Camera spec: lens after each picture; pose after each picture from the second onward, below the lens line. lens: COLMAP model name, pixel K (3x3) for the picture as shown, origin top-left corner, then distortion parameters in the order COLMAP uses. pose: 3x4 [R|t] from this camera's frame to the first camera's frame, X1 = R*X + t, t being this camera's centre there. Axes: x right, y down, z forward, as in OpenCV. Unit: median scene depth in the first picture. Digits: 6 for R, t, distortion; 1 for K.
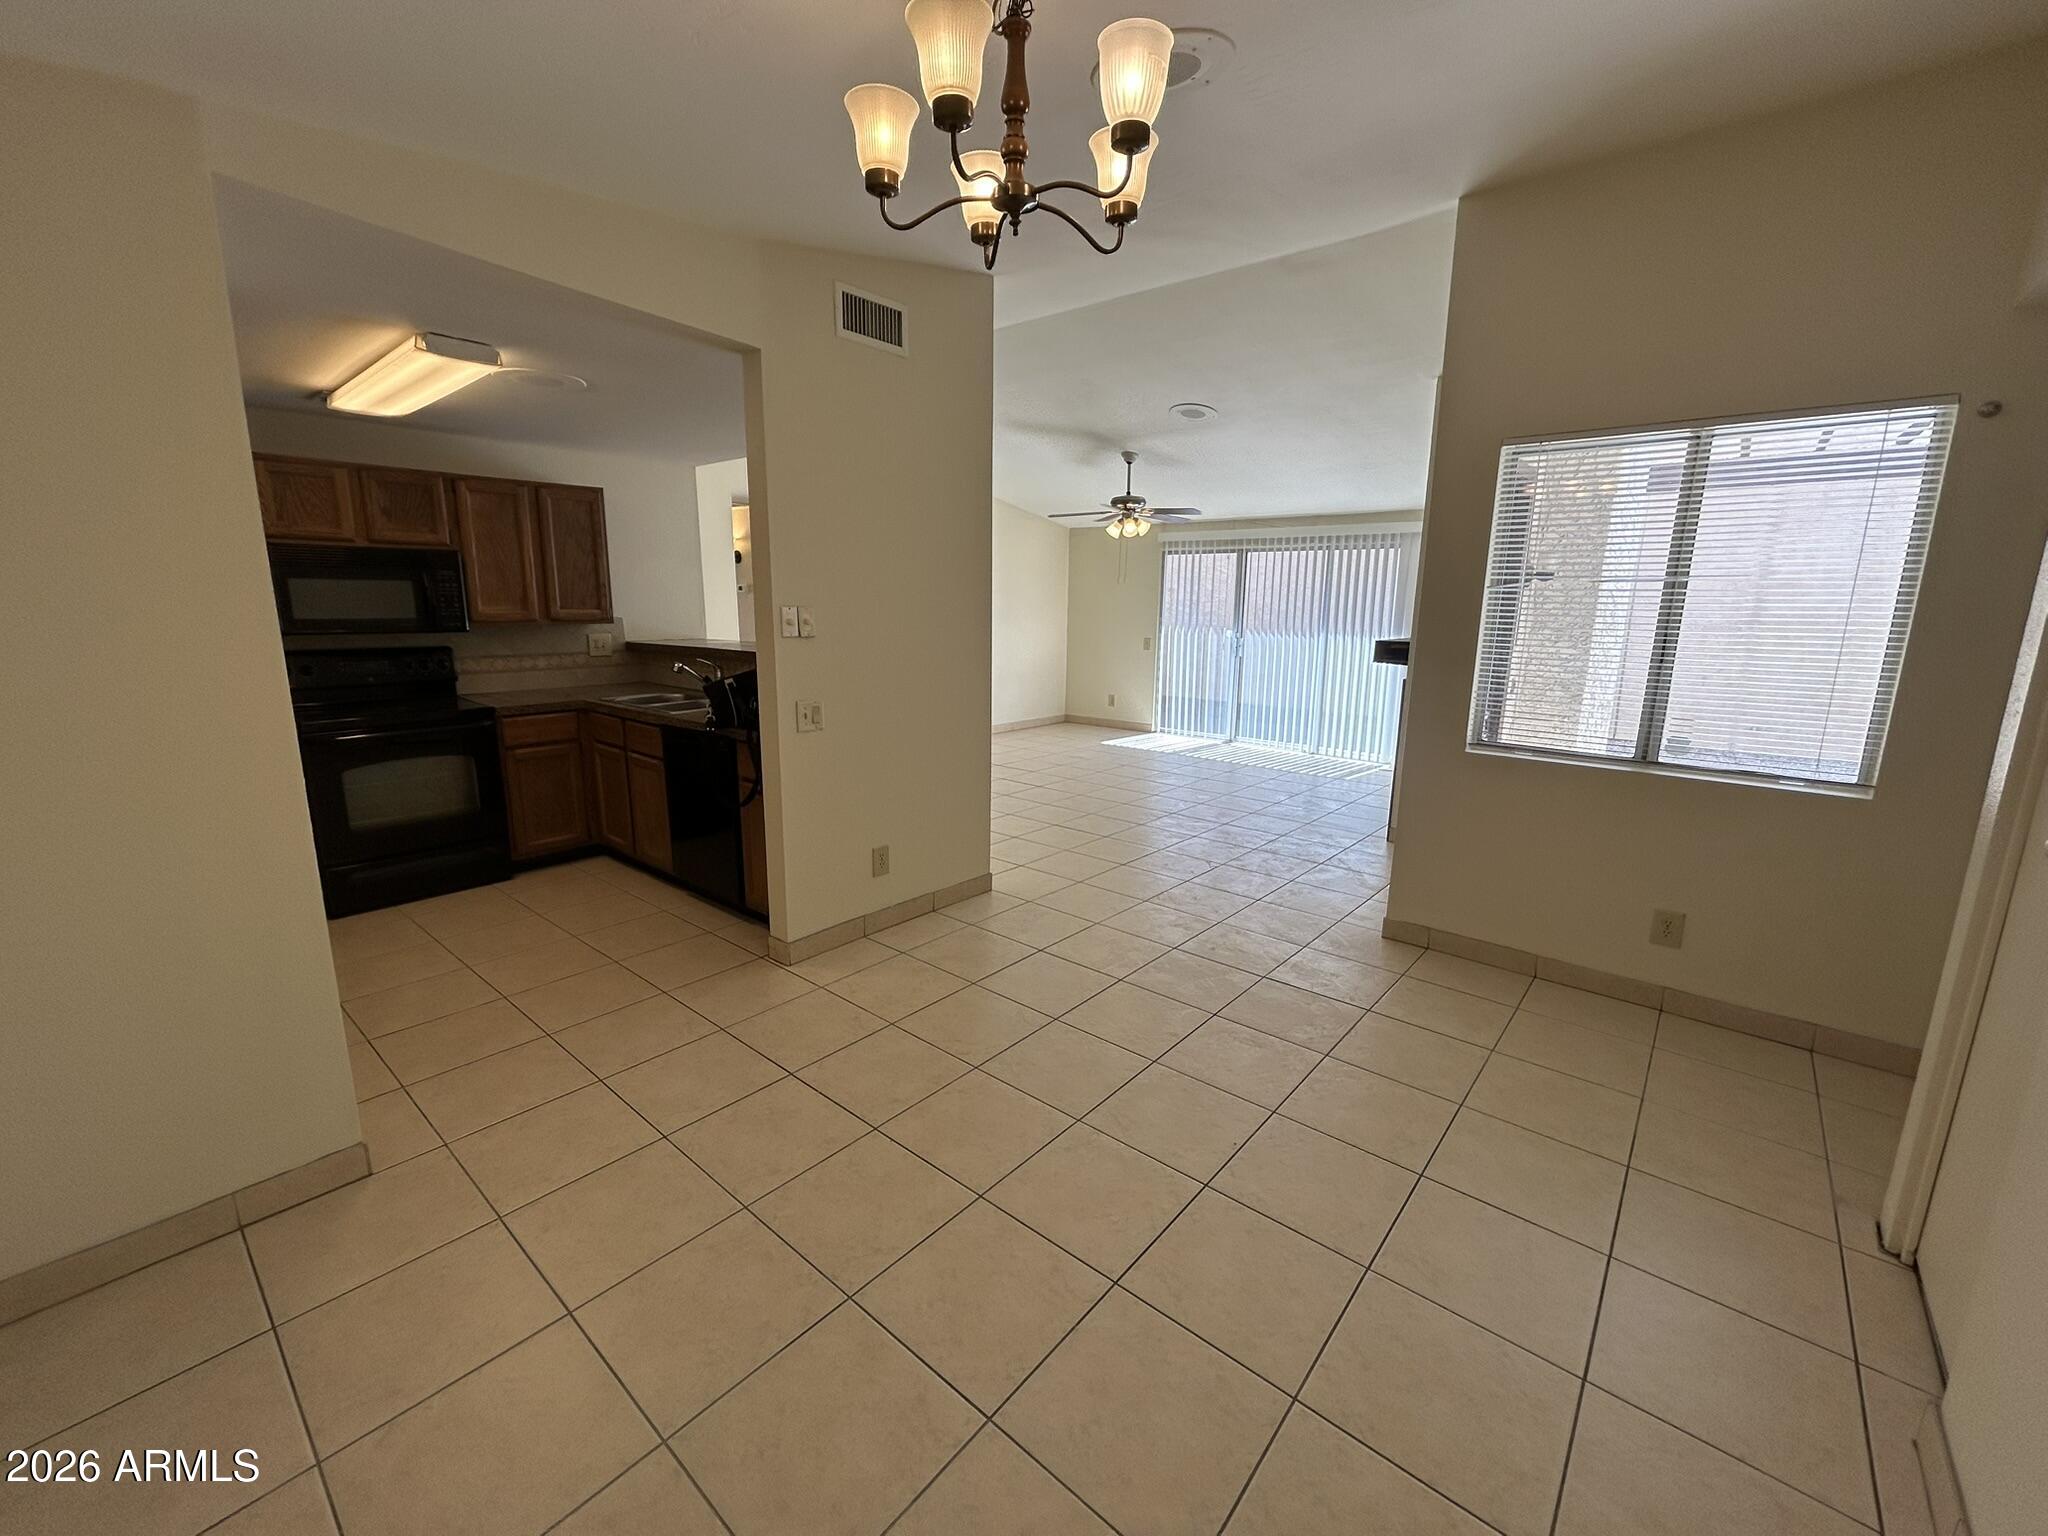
lens RADIAL K [[833.9, 0, 1023.1], [0, 833.9, 763.3], [0, 0, 1]] dist [0.000231, 0.000619]
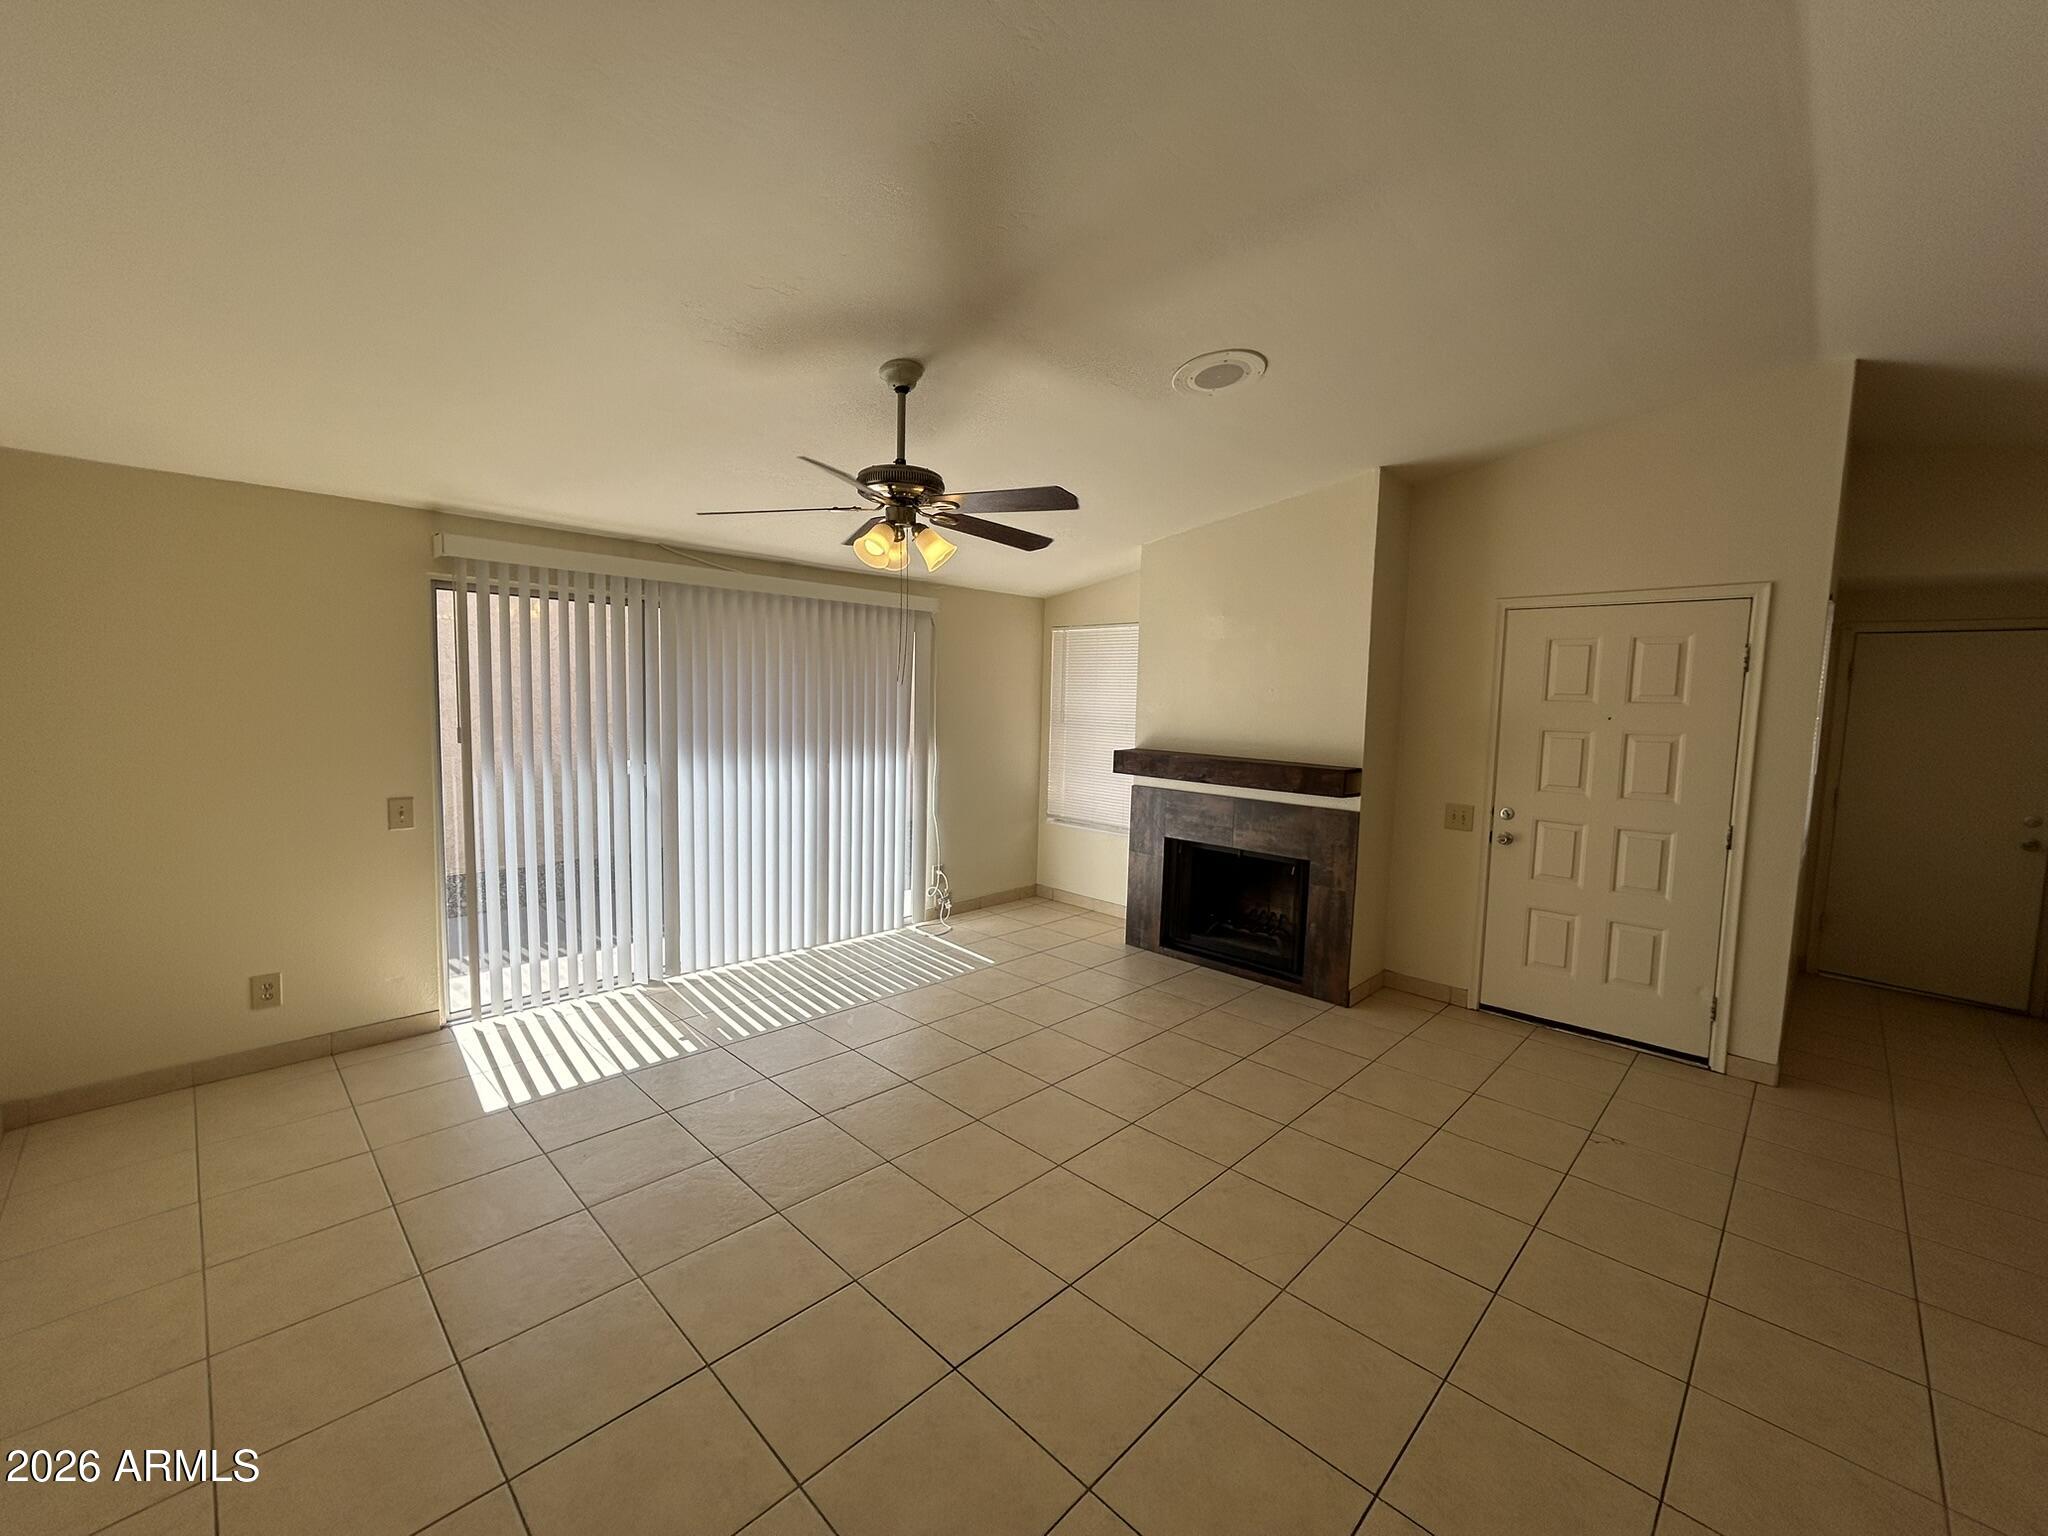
lens RADIAL K [[833.1, 0, 1026.0], [0, 833.1, 761.9], [0, 0, 1]] dist [-0.002243, 0.000171]
pose [[0.061634, -0.095704, 0.993500, -0.285754], [0.166135, 0.982490, 0.084337, -0.204786], [-0.984175, 0.159857, 0.076454, 0.928952]]
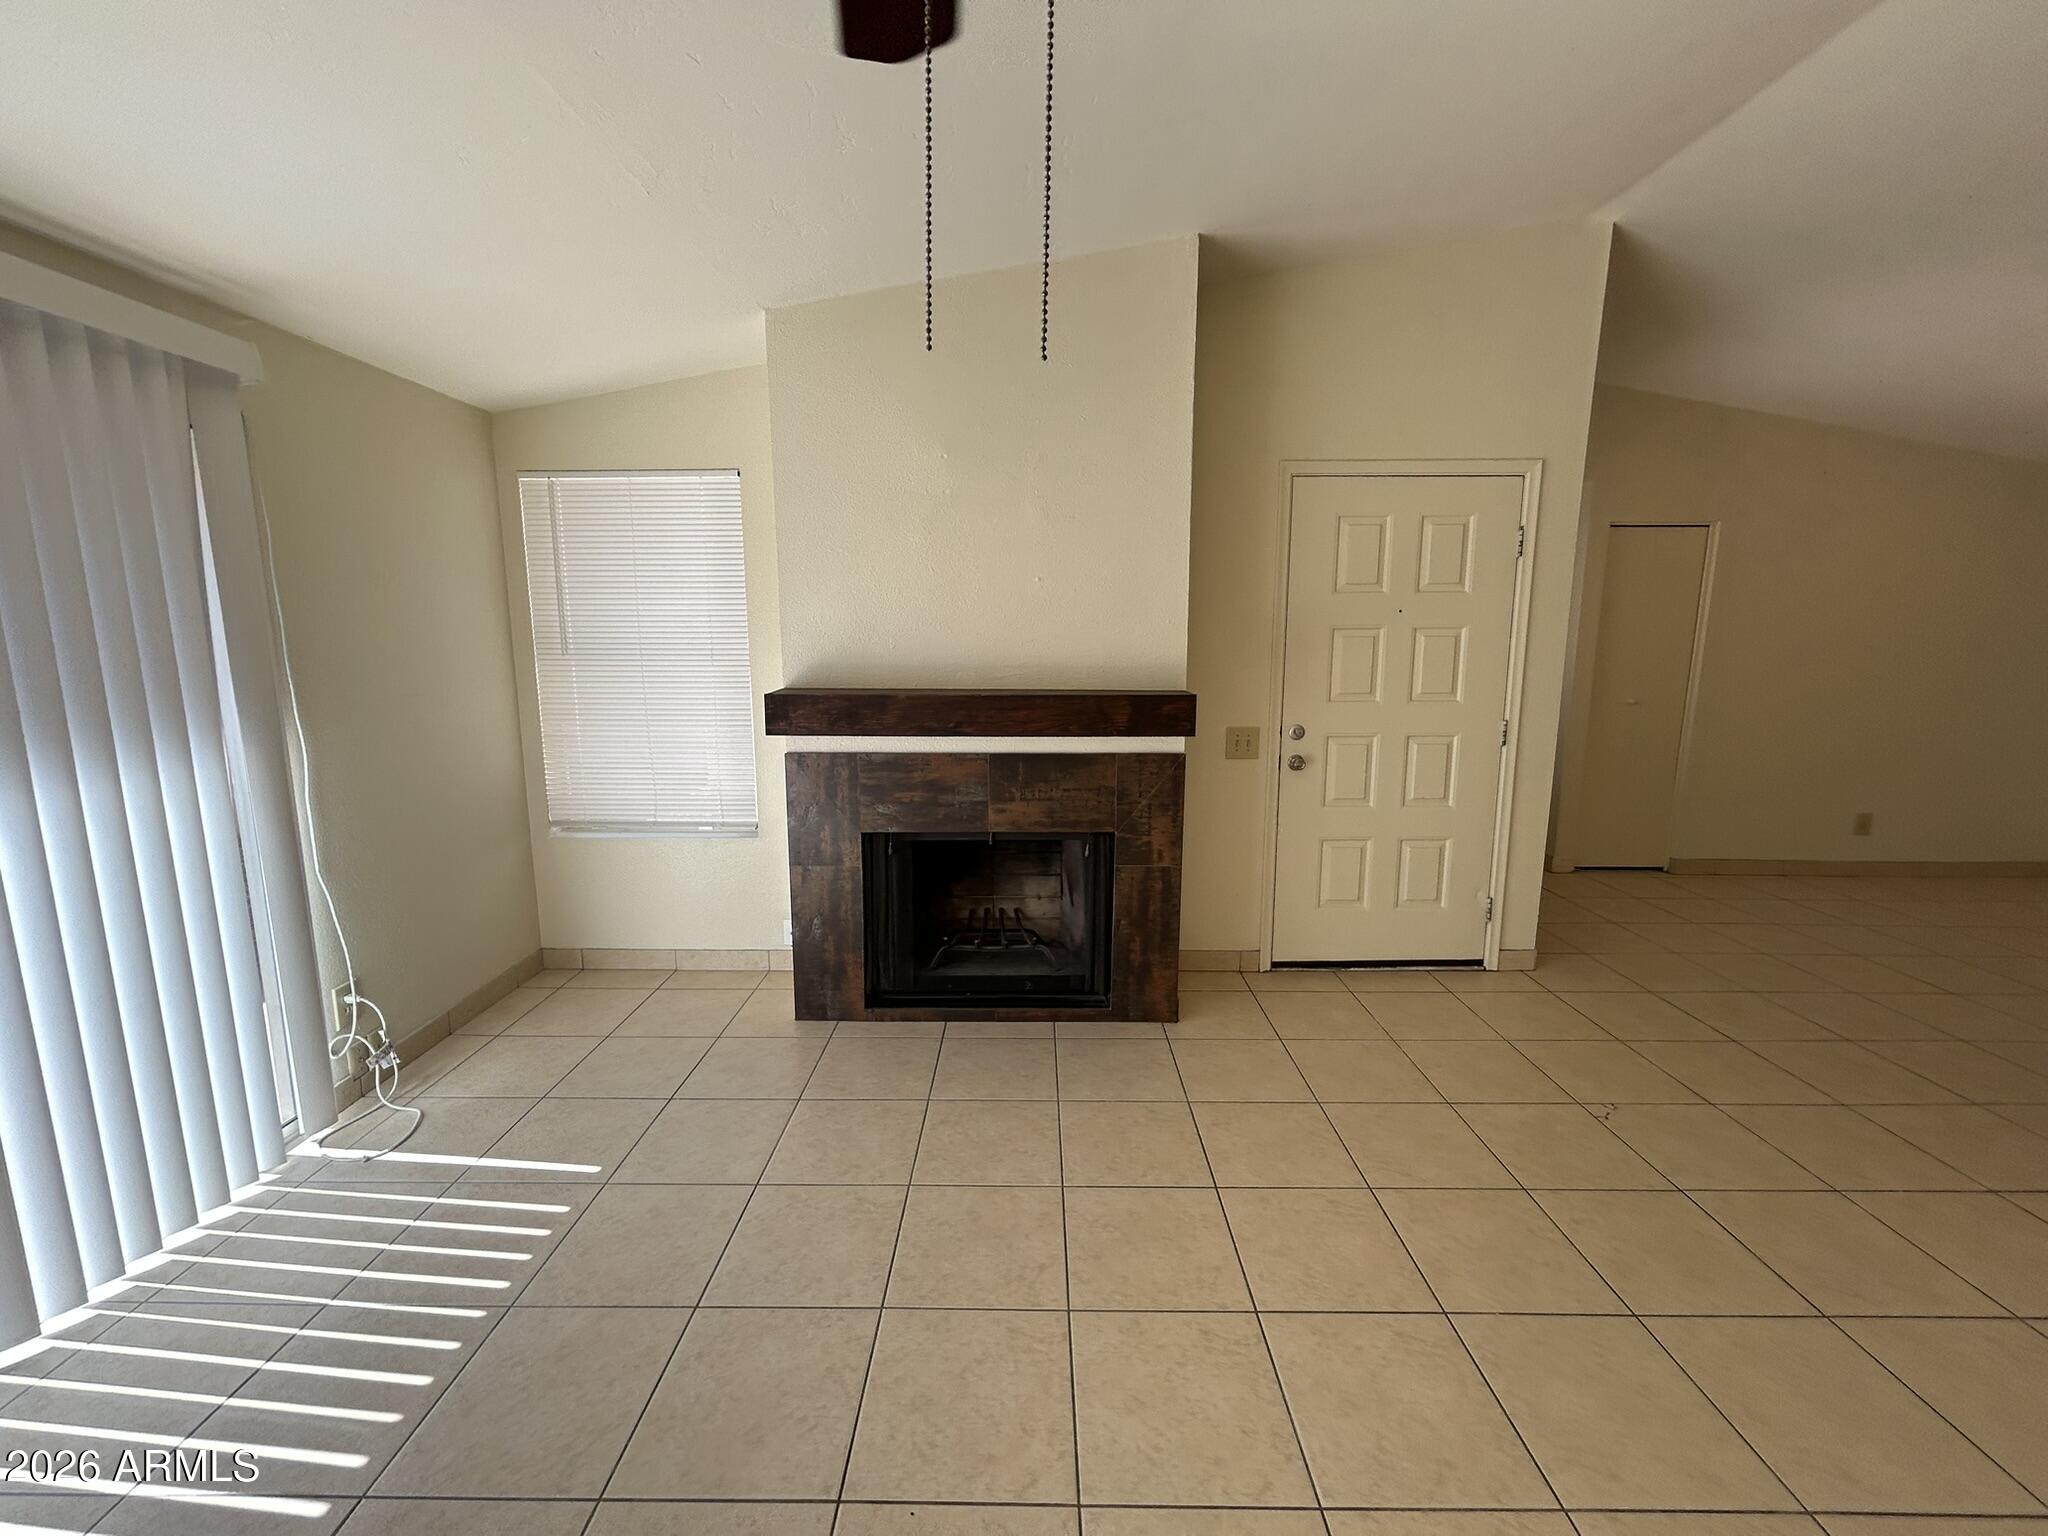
lens RADIAL K [[833.9, 0, 1023.1], [0, 833.9, 763.3], [0, 0, 1]] dist [0.000231, 0.000619]
pose [[-0.647452, -0.133693, 0.750288, 0.065374], [0.136755, 0.948132, 0.286958, -0.206570], [-0.749736, 0.288397, -0.595586, 1.062763]]
